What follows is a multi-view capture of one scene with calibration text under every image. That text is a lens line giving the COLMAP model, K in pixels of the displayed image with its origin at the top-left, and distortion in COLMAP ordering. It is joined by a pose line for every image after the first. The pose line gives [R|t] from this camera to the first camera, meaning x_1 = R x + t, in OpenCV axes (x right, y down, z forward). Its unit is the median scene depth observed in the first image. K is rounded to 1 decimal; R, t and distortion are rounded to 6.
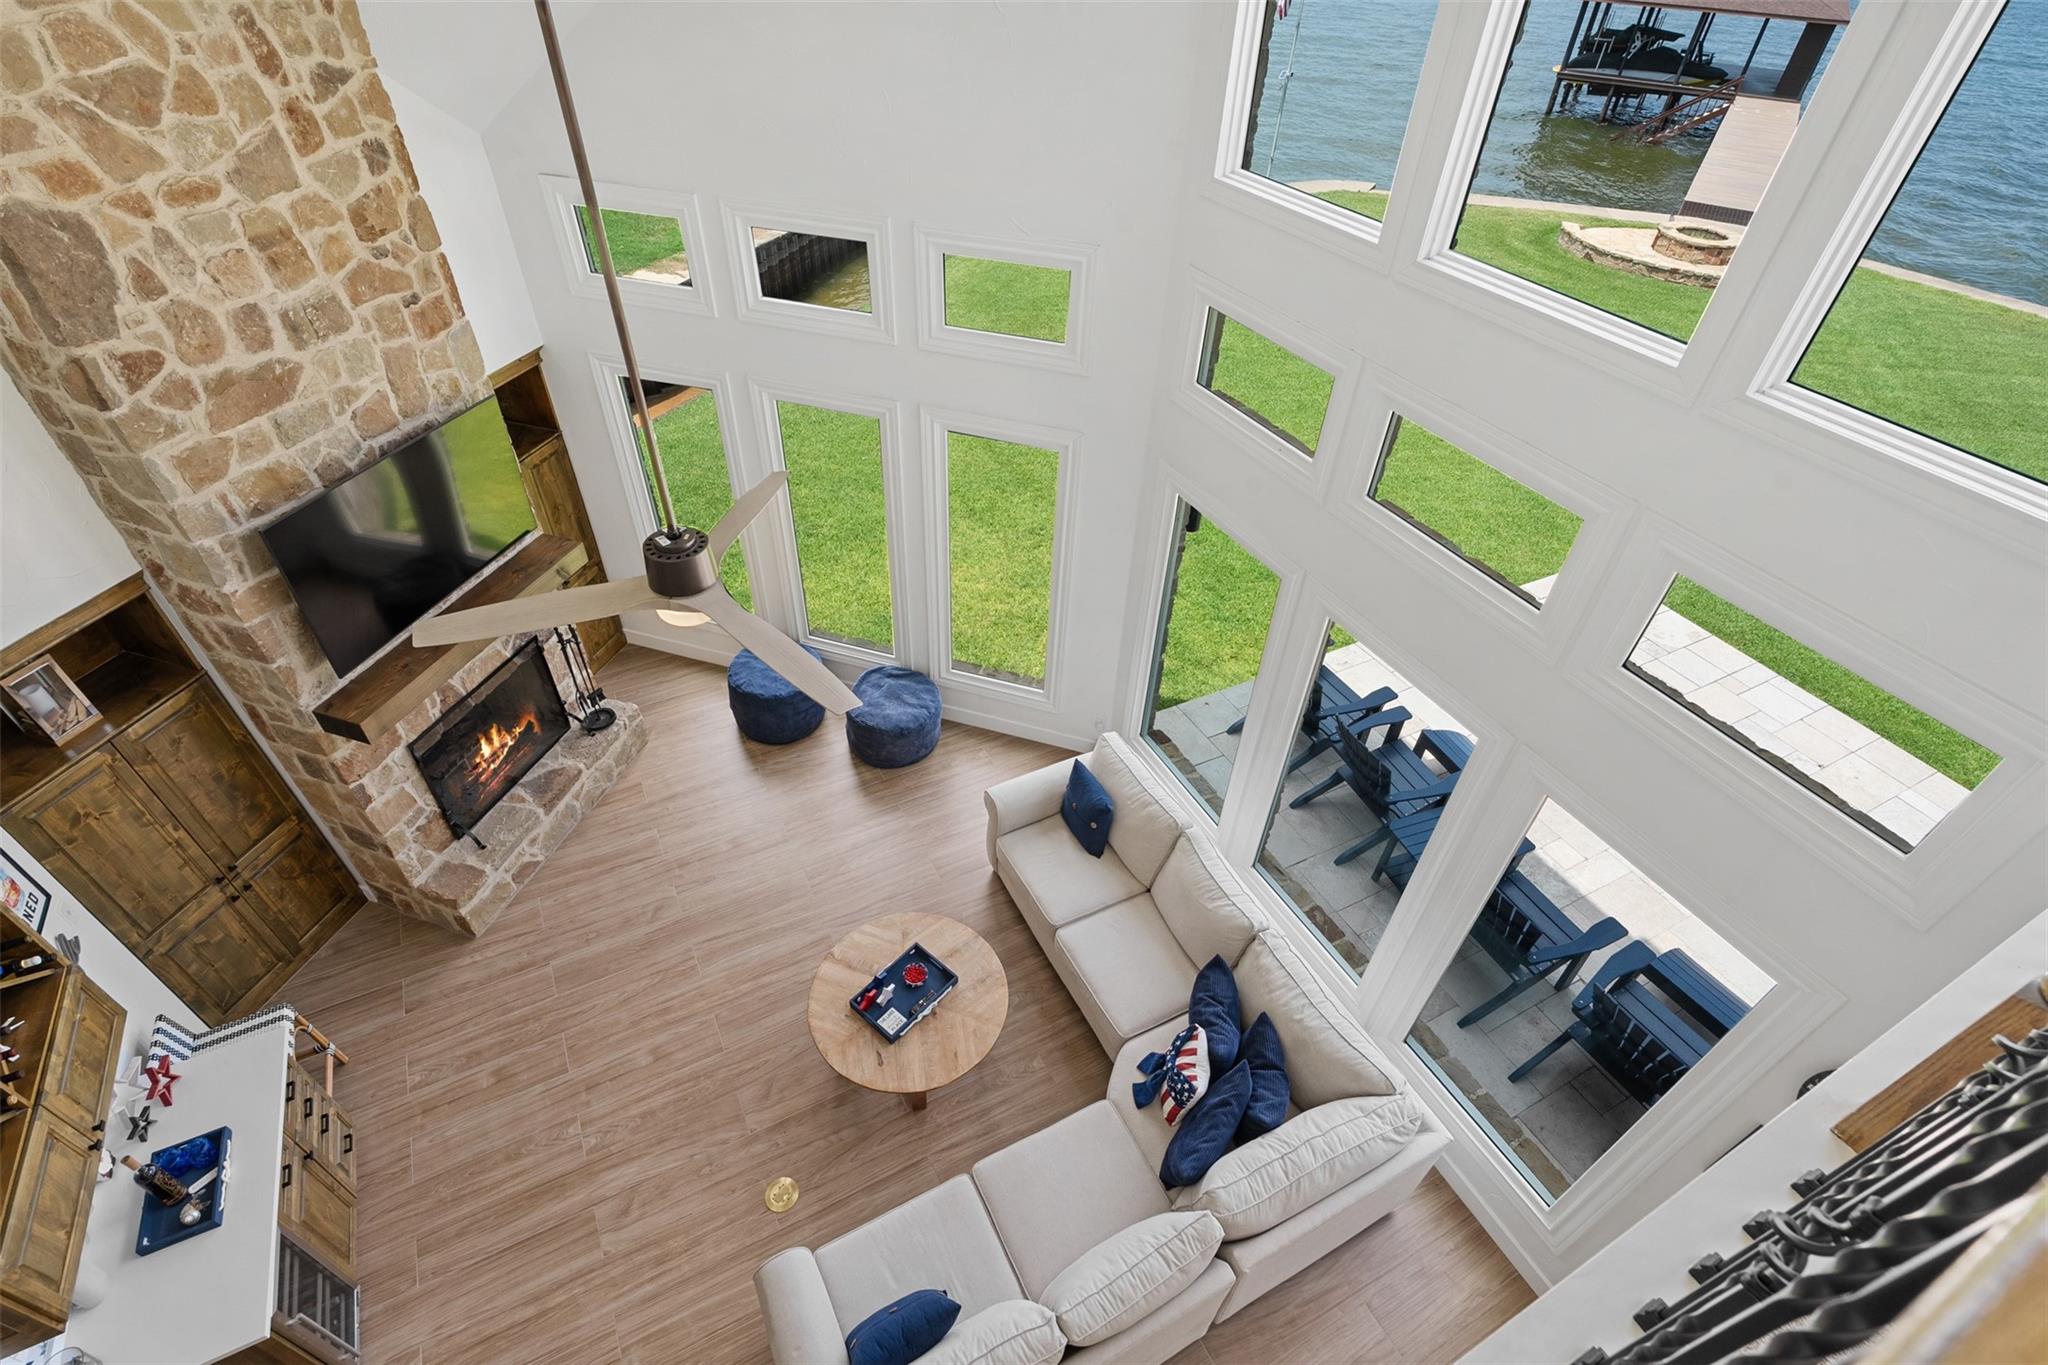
lens RADIAL K [[951.0, 0, 1030.6], [0, 951.0, 690.7], [0, 0, 1]] dist [-0.002765, -0.000212]
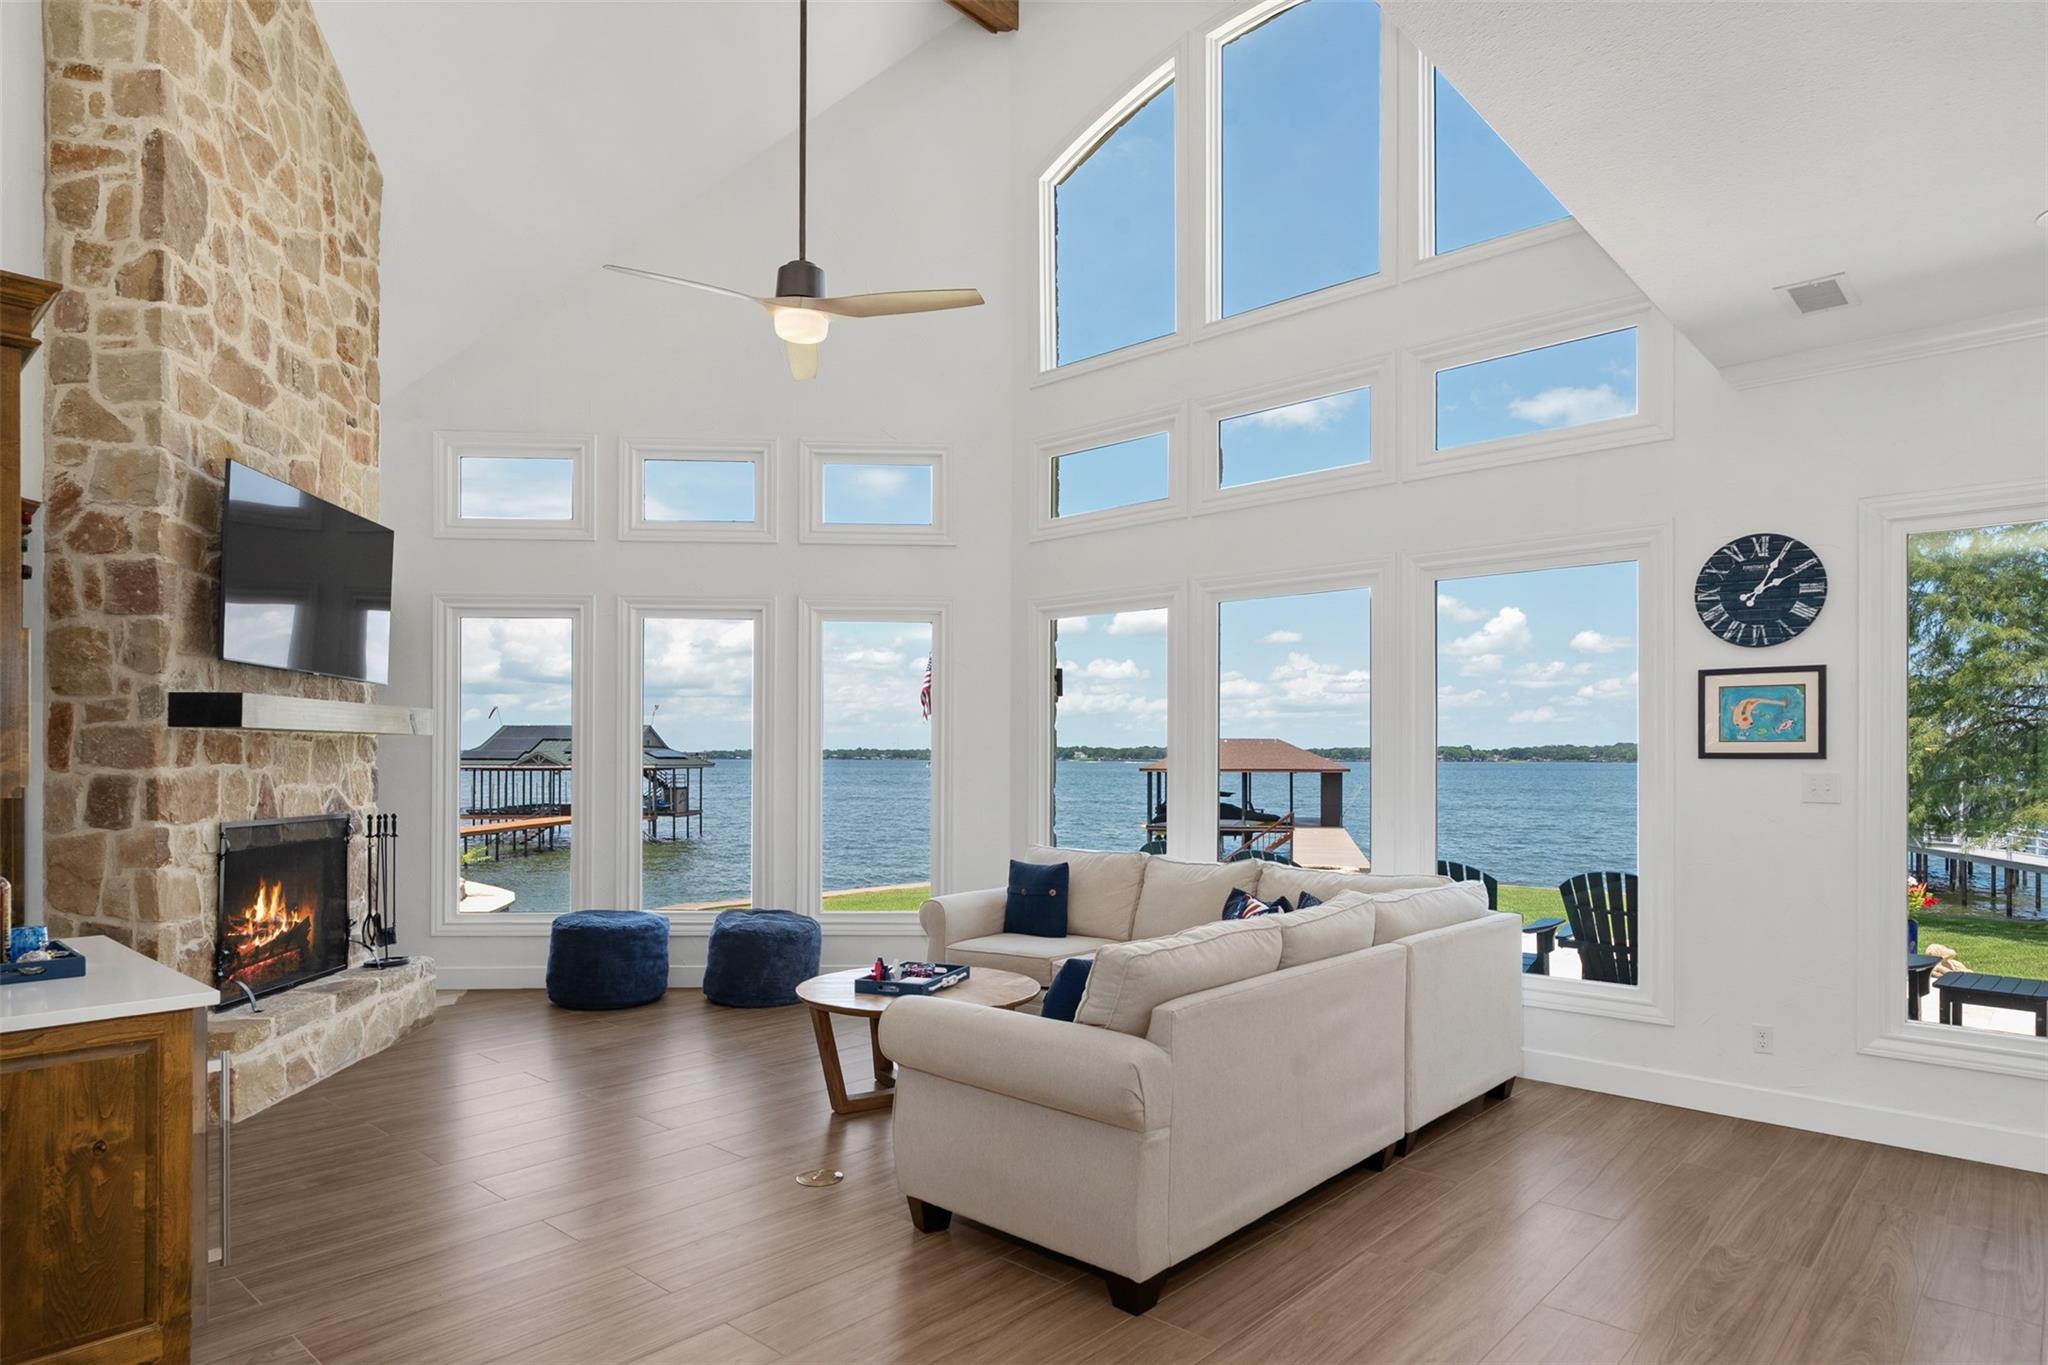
lens RADIAL K [[1167.3, 0, 1030.6], [0, 1167.3, 751.5], [0, 0, 1]] dist [0.001524, -0.000041]
pose [[0.936900, -0.034564, 0.347884, -0.460501], [0.256158, 0.745063, -0.615844, 0.983171], [-0.237910, 0.666098, 0.706903, 0.155855]]
